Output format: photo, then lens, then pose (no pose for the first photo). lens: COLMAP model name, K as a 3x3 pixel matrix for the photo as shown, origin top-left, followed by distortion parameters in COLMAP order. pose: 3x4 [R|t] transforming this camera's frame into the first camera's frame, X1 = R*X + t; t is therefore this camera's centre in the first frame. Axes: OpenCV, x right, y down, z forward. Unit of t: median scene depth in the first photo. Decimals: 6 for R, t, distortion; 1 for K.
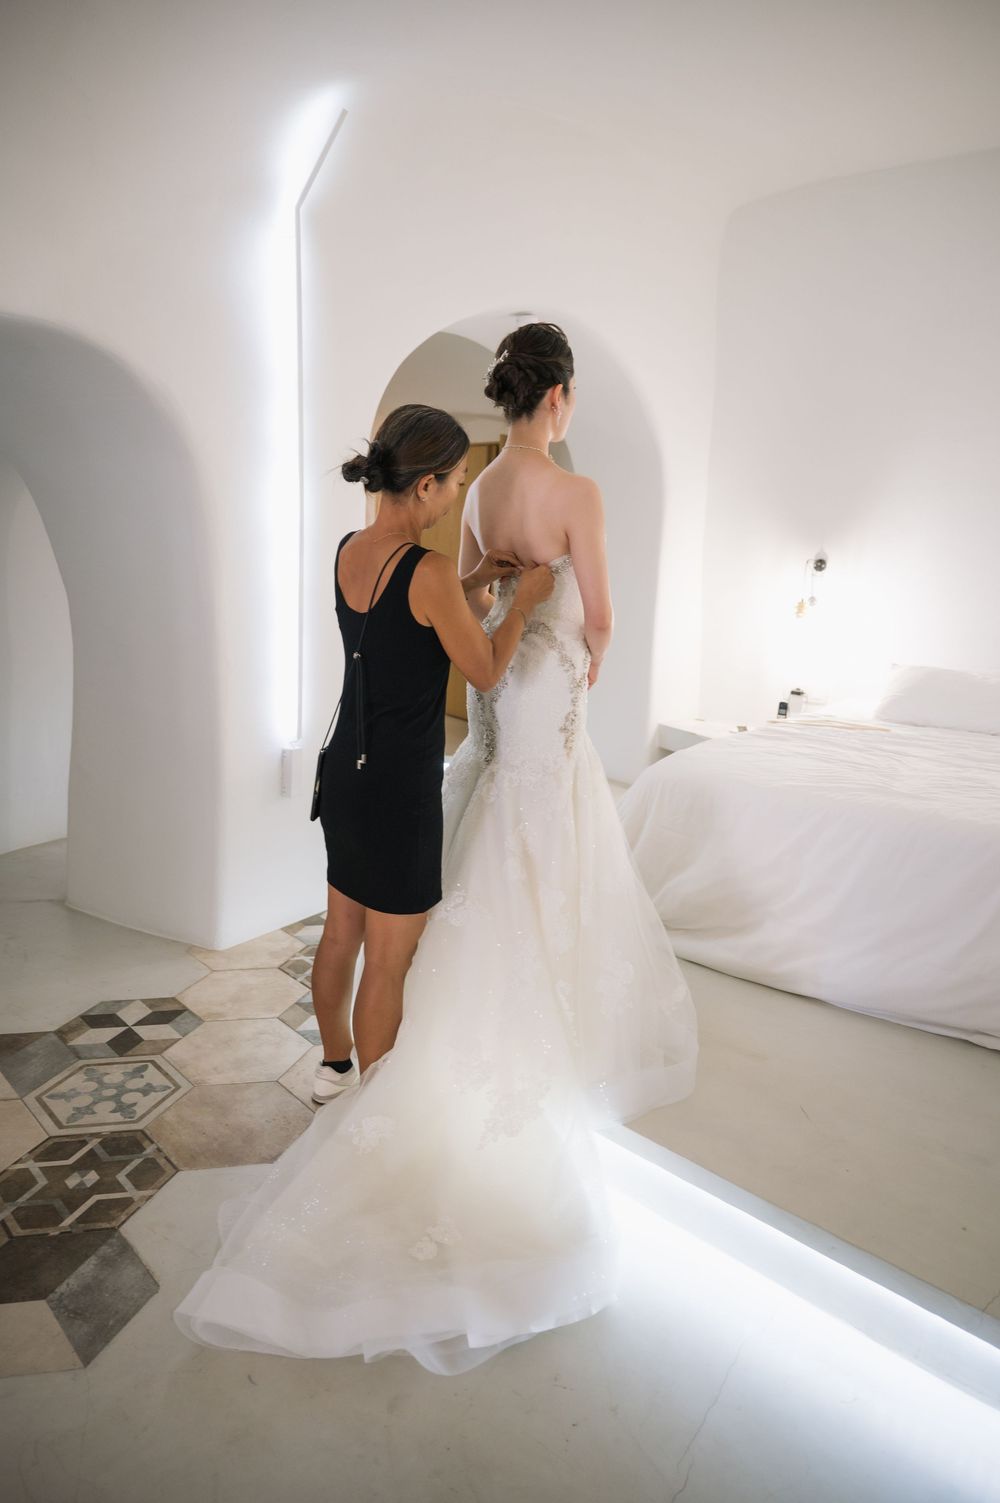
lens RADIAL K [[1013.5, 0, 500.0], [0, 1013.5, 751.5], [0, 0, 1]] dist [0.016151, -0.000301]
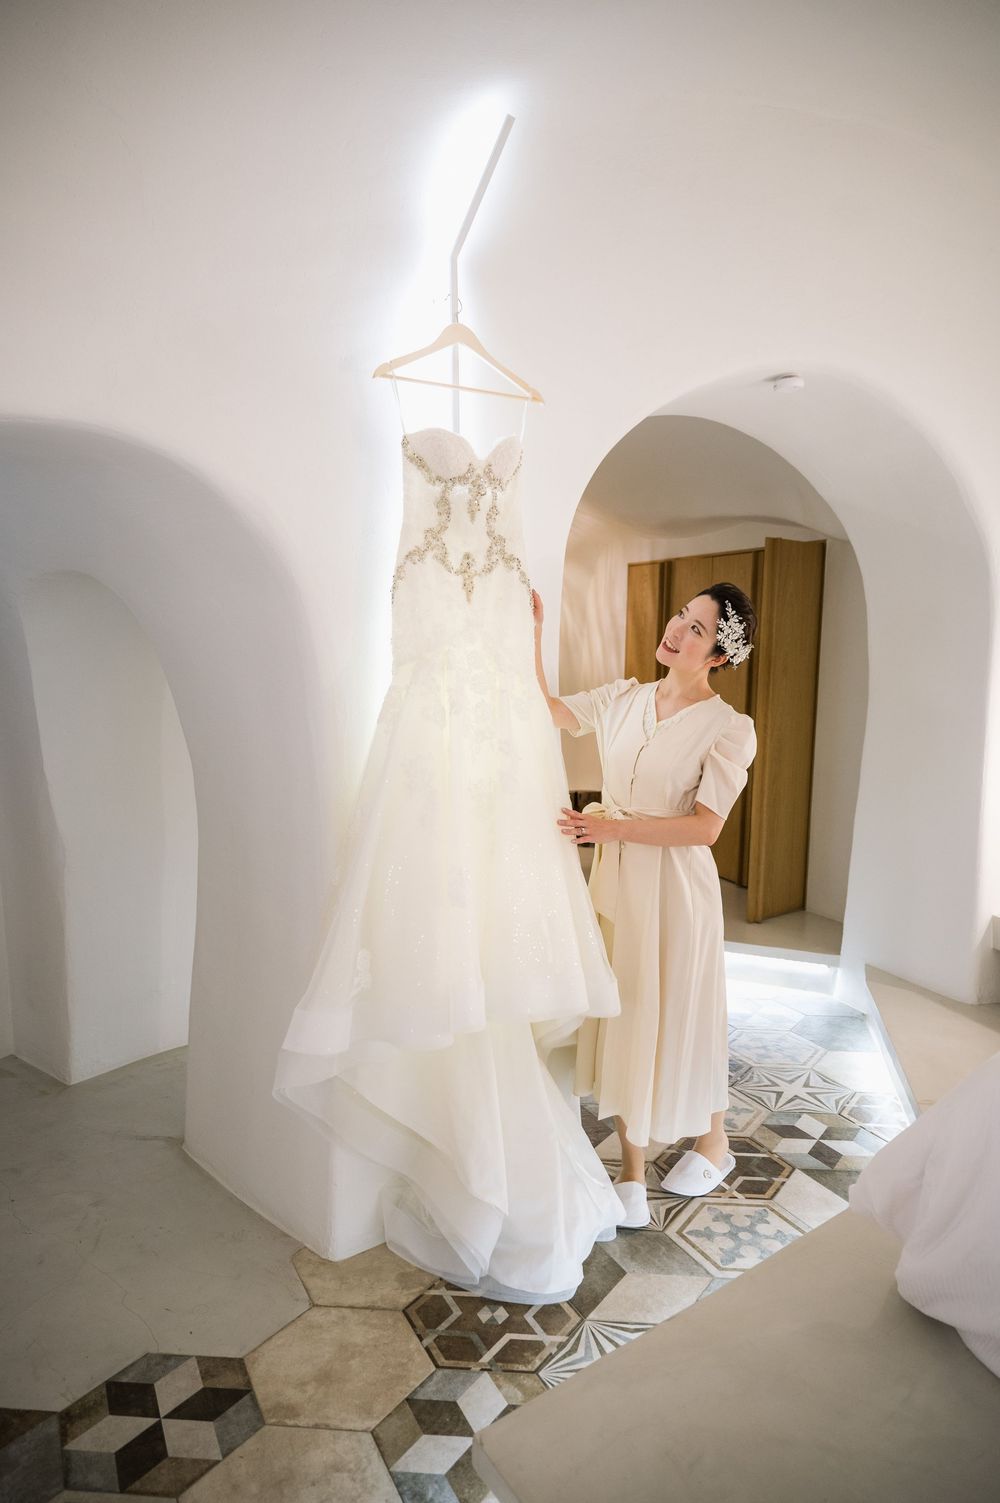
lens RADIAL K [[1017.4, 0, 500.0], [0, 1017.4, 751.5], [0, 0, 1]] dist [-0.000077, -0.001637]
pose [[0.960478, -0.005968, -0.278291, 0.043890], [-0.024443, 0.994100, -0.105678, -0.106376], [0.277280, 0.108303, 0.954666, 0.377703]]
